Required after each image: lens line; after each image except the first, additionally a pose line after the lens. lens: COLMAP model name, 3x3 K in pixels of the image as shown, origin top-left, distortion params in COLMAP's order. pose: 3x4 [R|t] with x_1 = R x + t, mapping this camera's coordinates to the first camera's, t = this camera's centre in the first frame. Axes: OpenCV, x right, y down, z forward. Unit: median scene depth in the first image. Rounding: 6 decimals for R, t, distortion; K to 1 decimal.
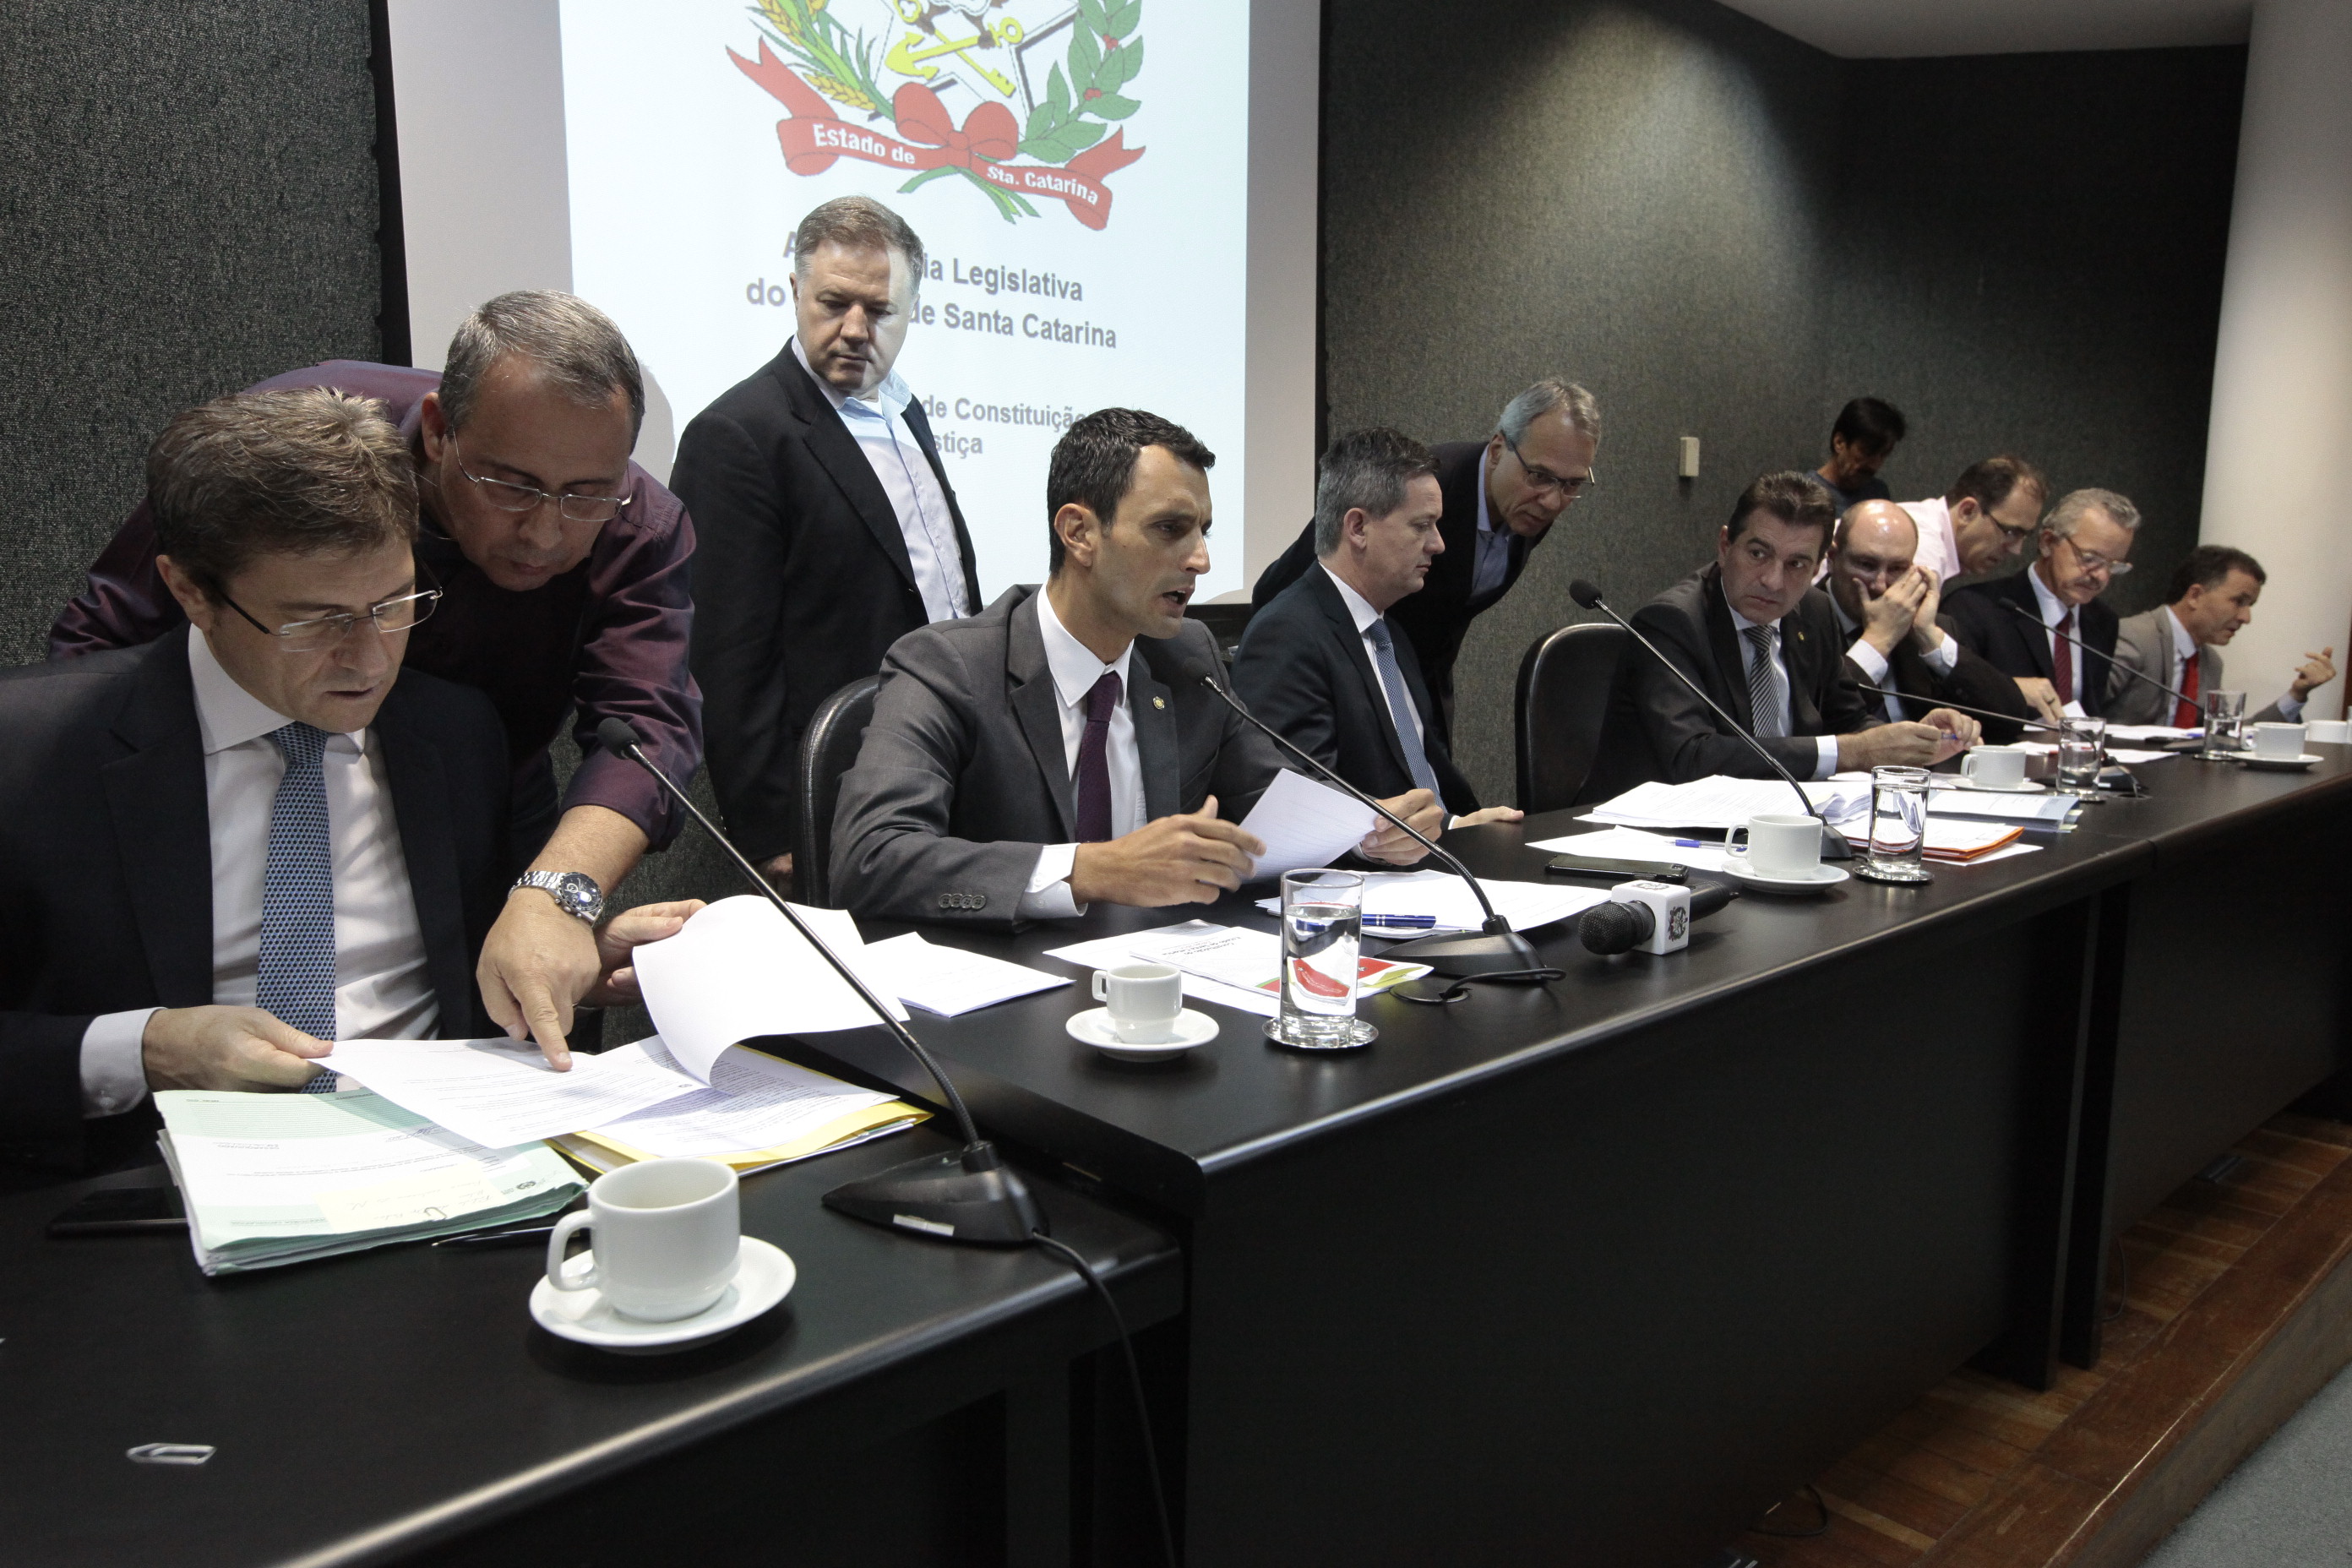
lens RADIAL K [[1661.1, 0, 1183.2], [0, 1661.1, 786.4], [0, 0, 1]] dist [-0.019400, 0.042853]
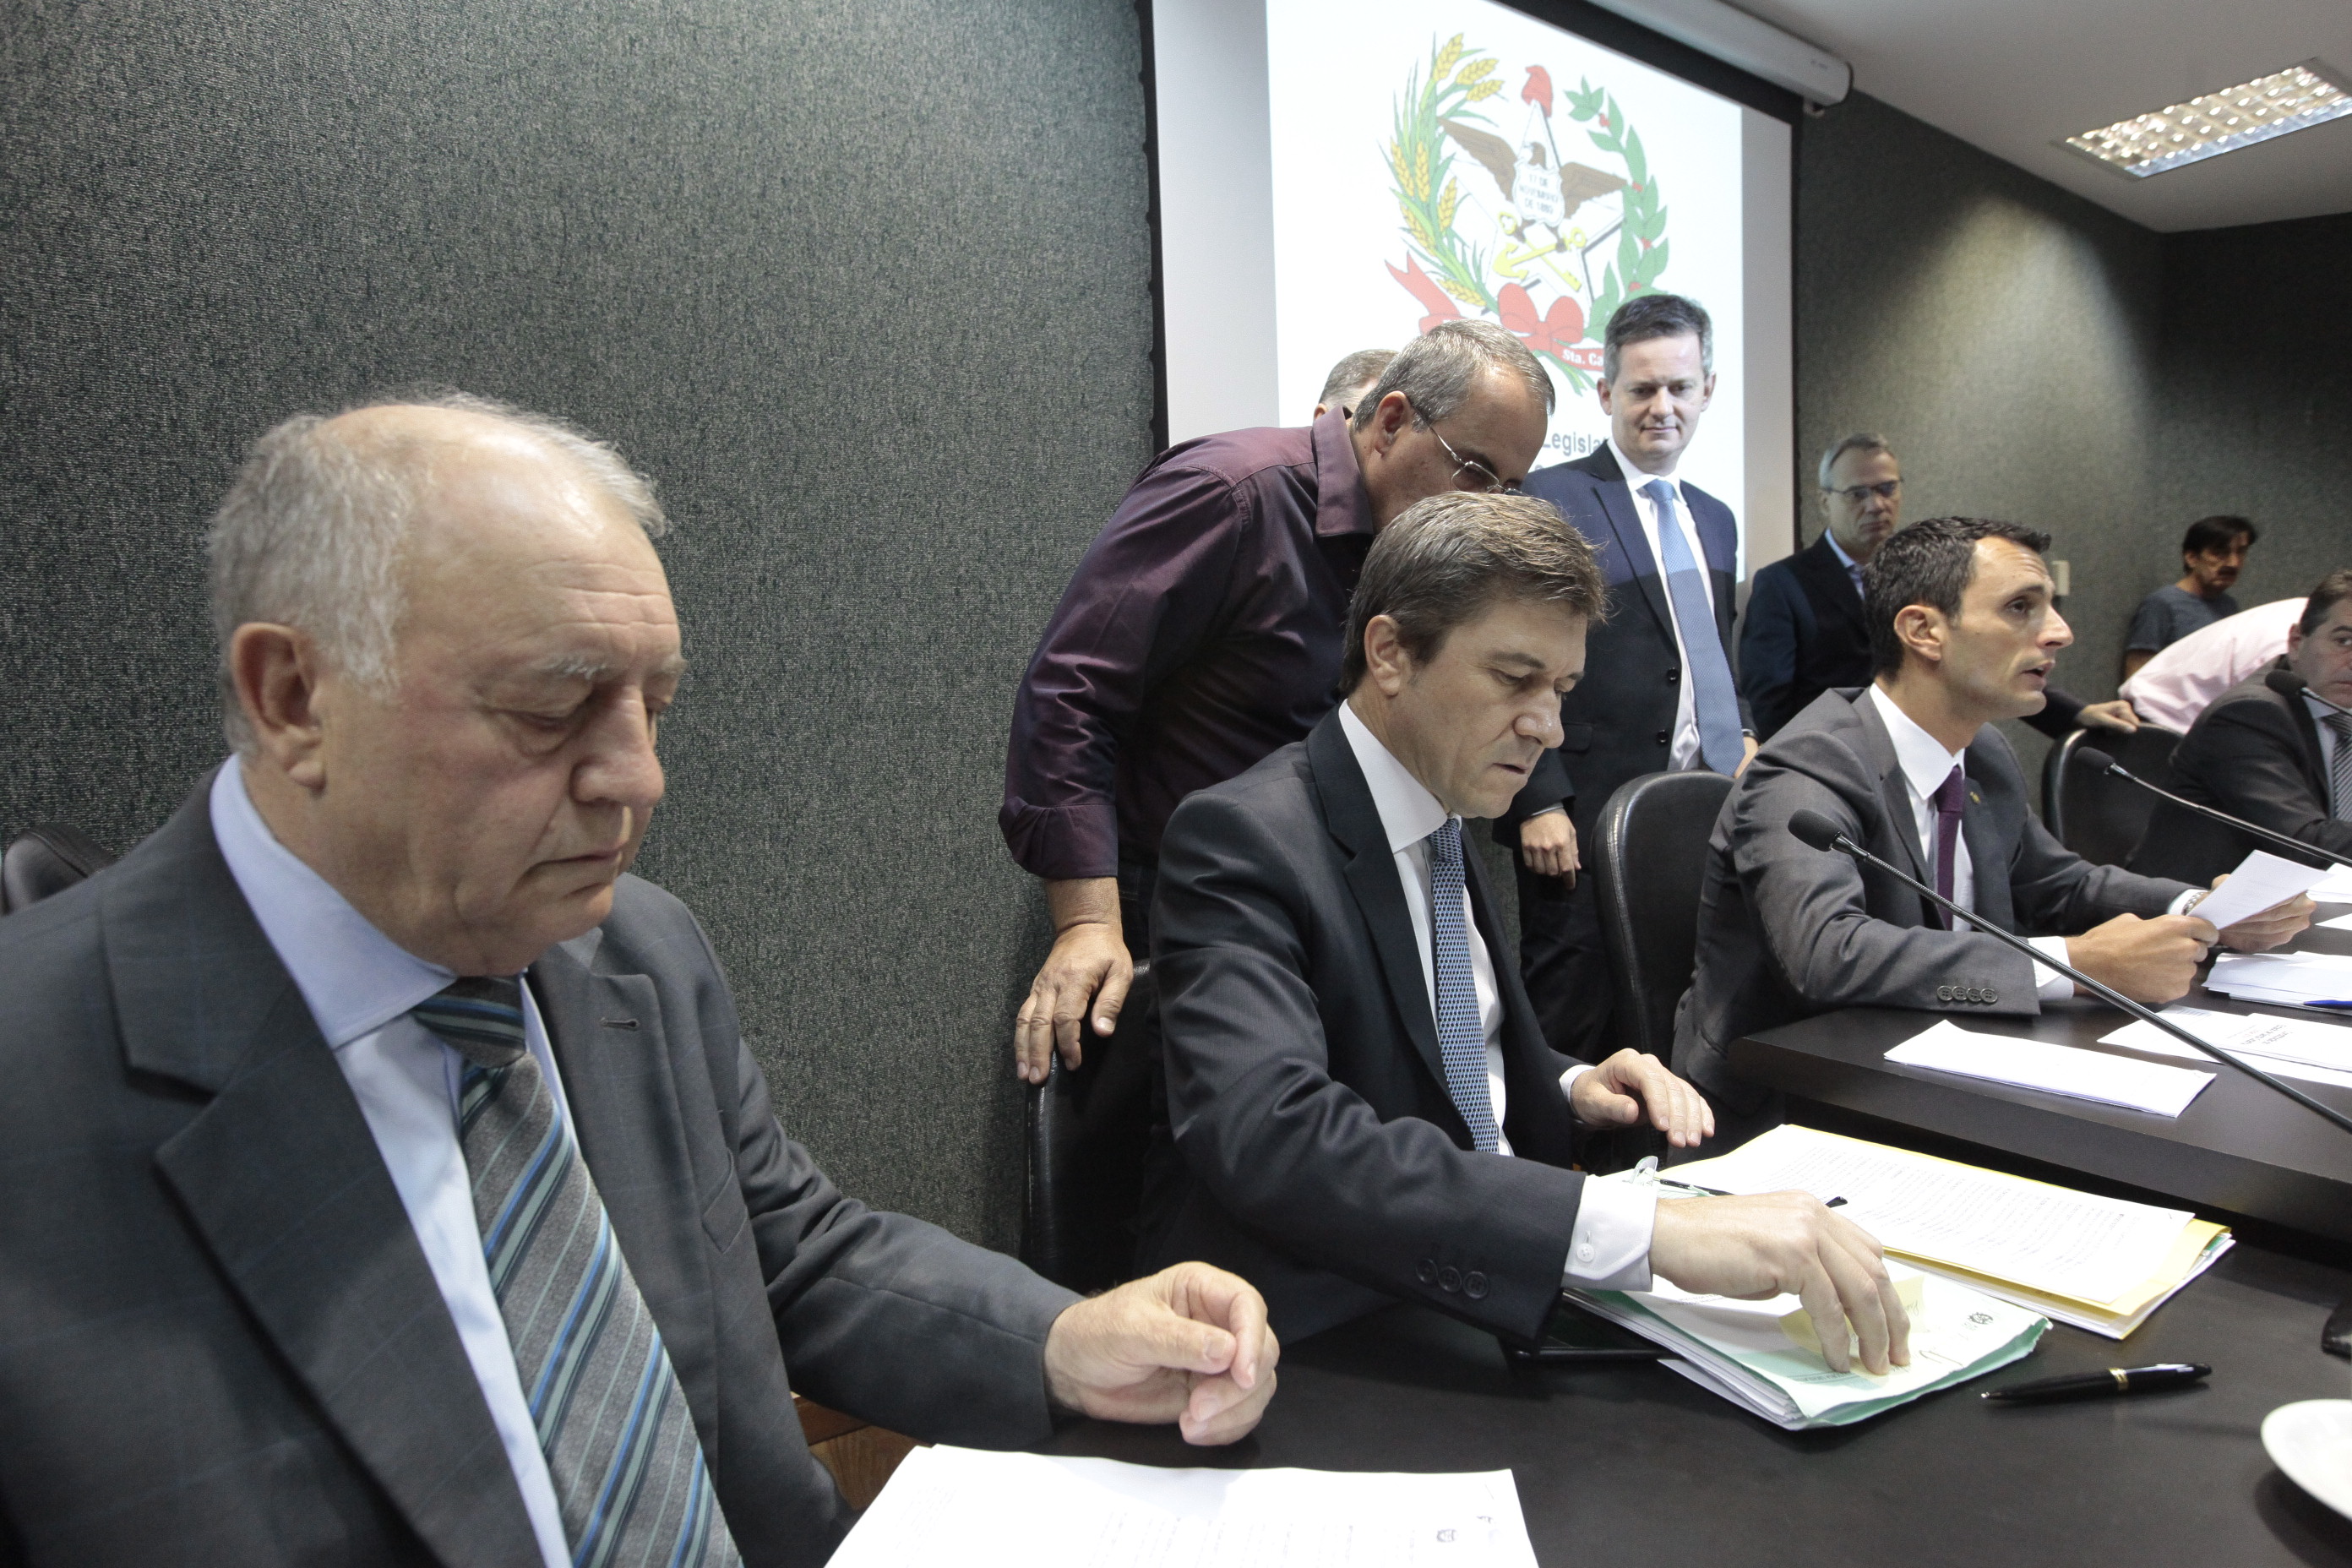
lens RADIAL K [[1277.2, 0, 1171.8], [0, 1277.2, 785.0], [0, 0, 1]] dist [-0.024059, 0.014276]
pose [[0.985869, -0.026714, -0.165372, -0.248321], [0.014353, 0.997043, -0.075499, -0.001030], [0.166899, 0.072058, 0.983337, 0.085885]]
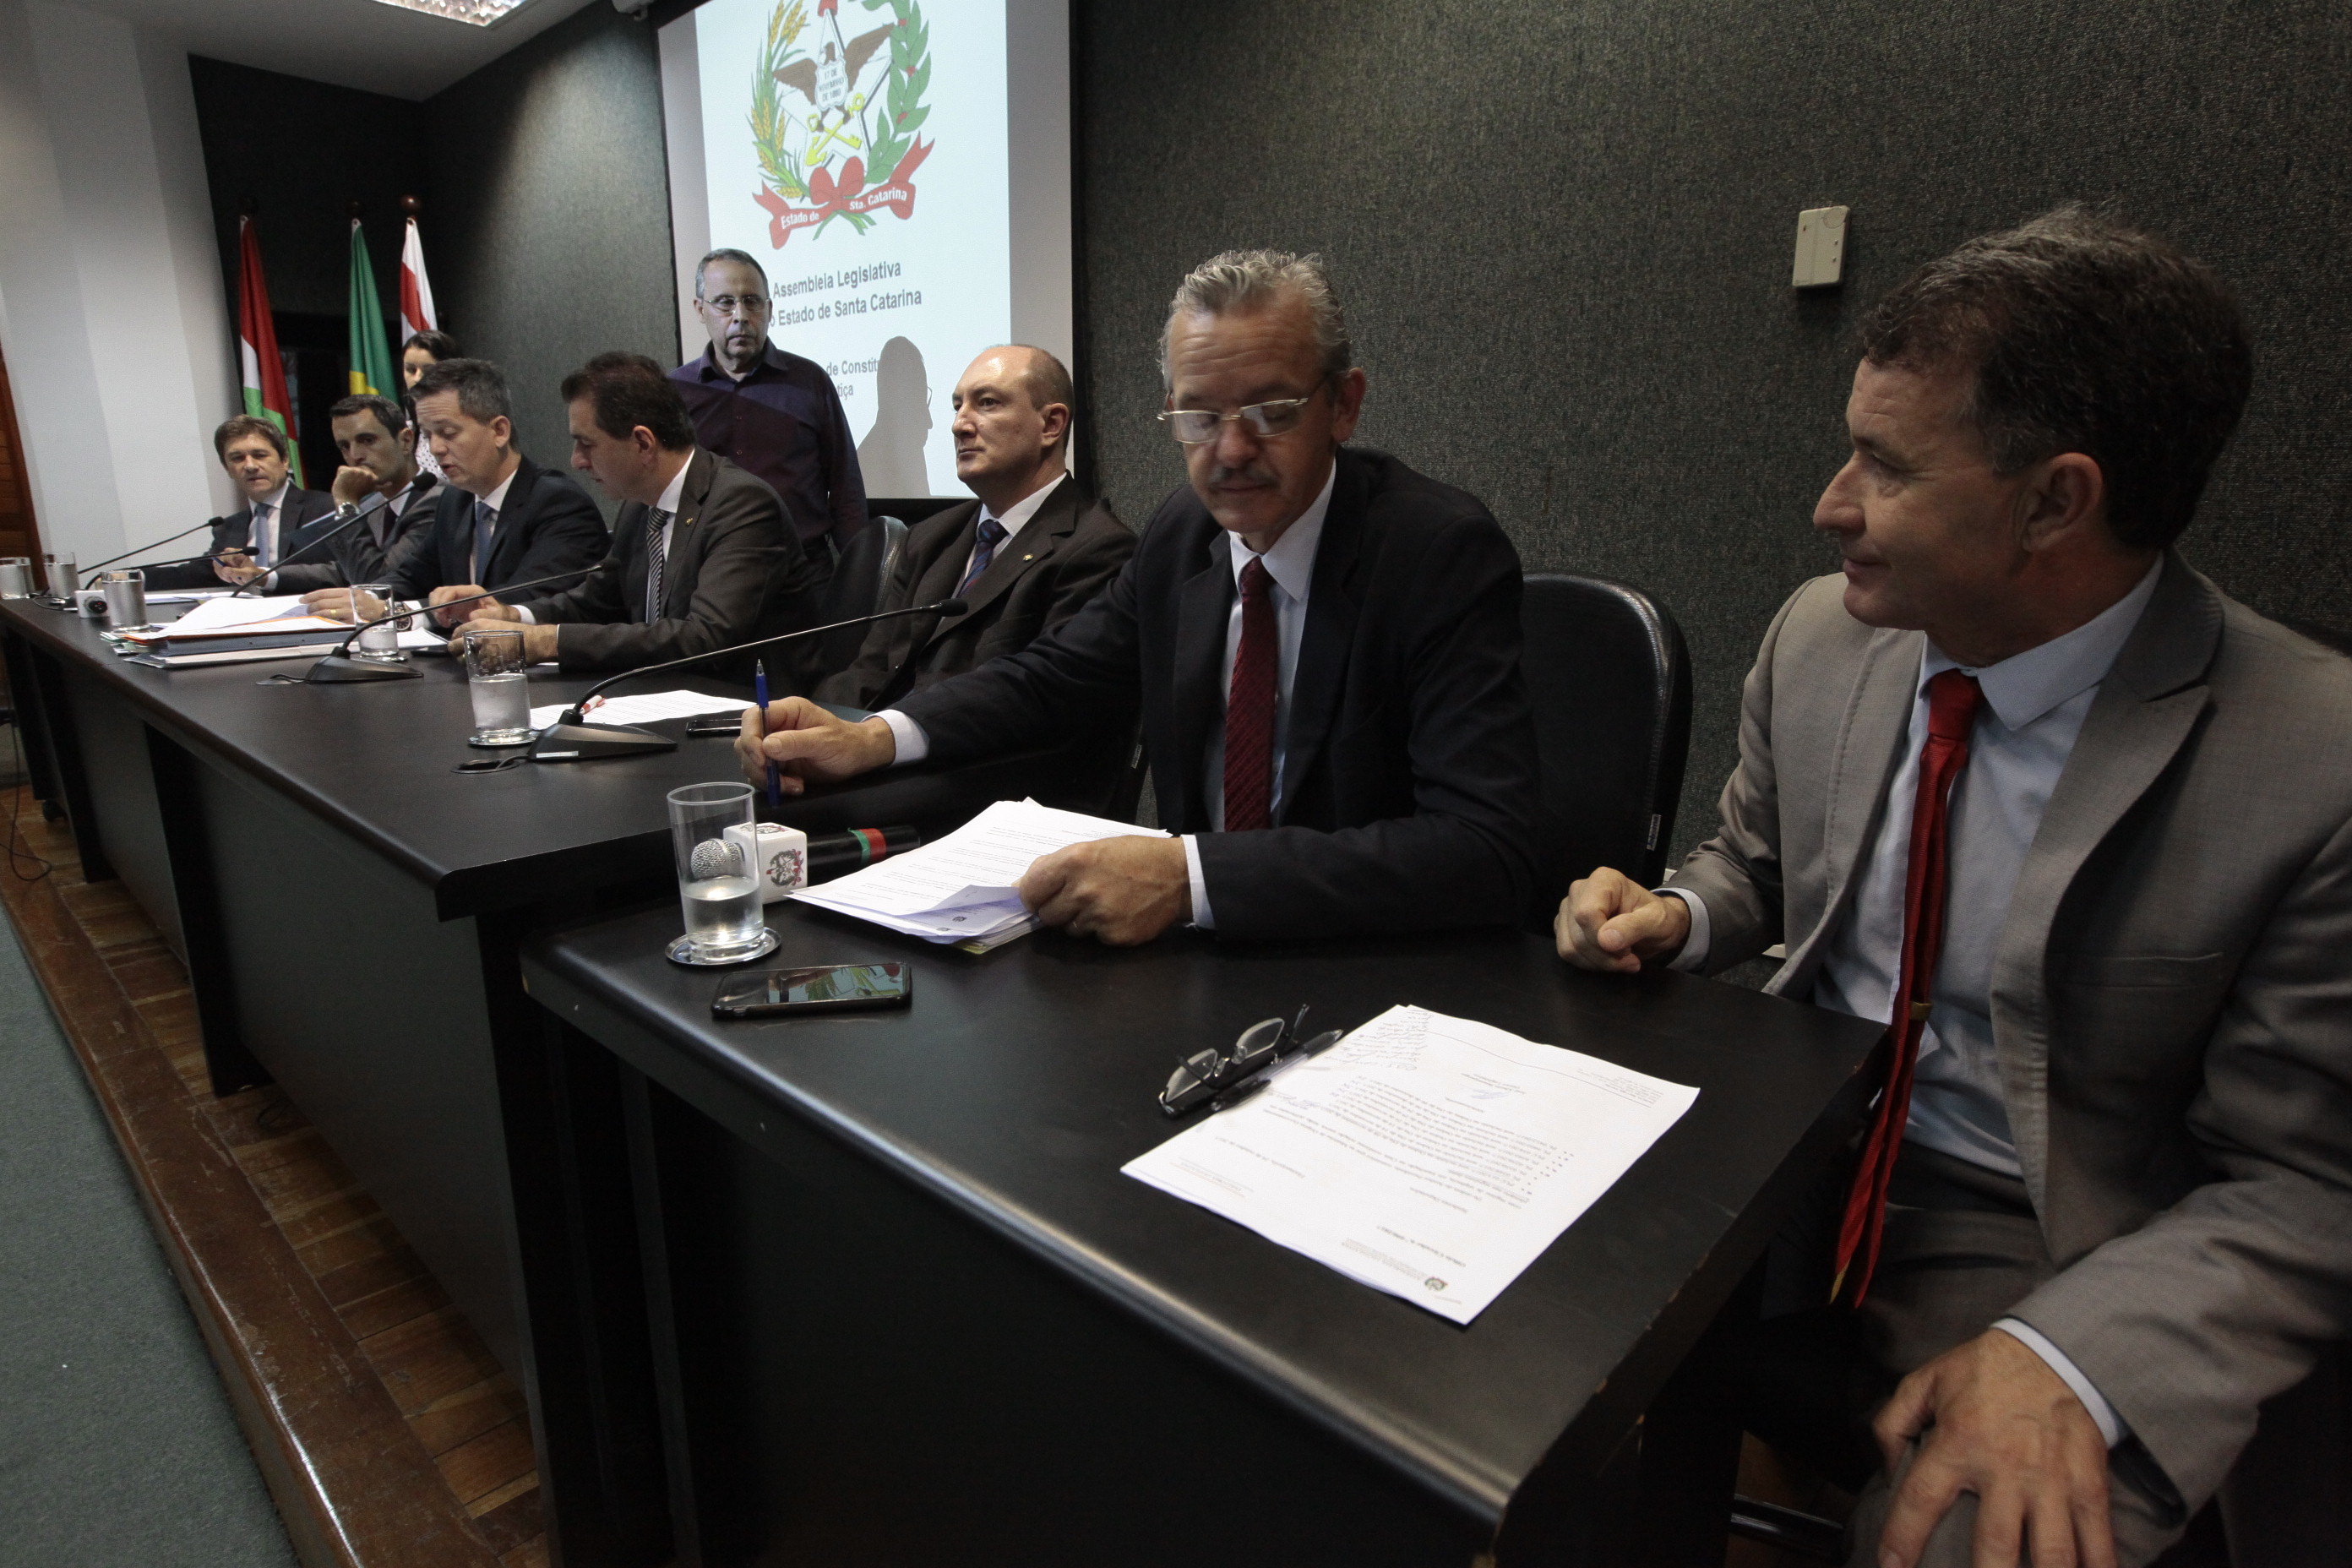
lens RADIAL K [[1267.4, 0, 1175.2], [0, 1267.4, 778.6], [0, 0, 1]] dist [-0.020586, 0.006907]
pose [[0.064547, 0.219253, -0.973530, 1.138730], [-0.139755, 0.967937, 0.208728, -0.142971], [0.988080, 0.122583, 0.093119, 1.240526]]
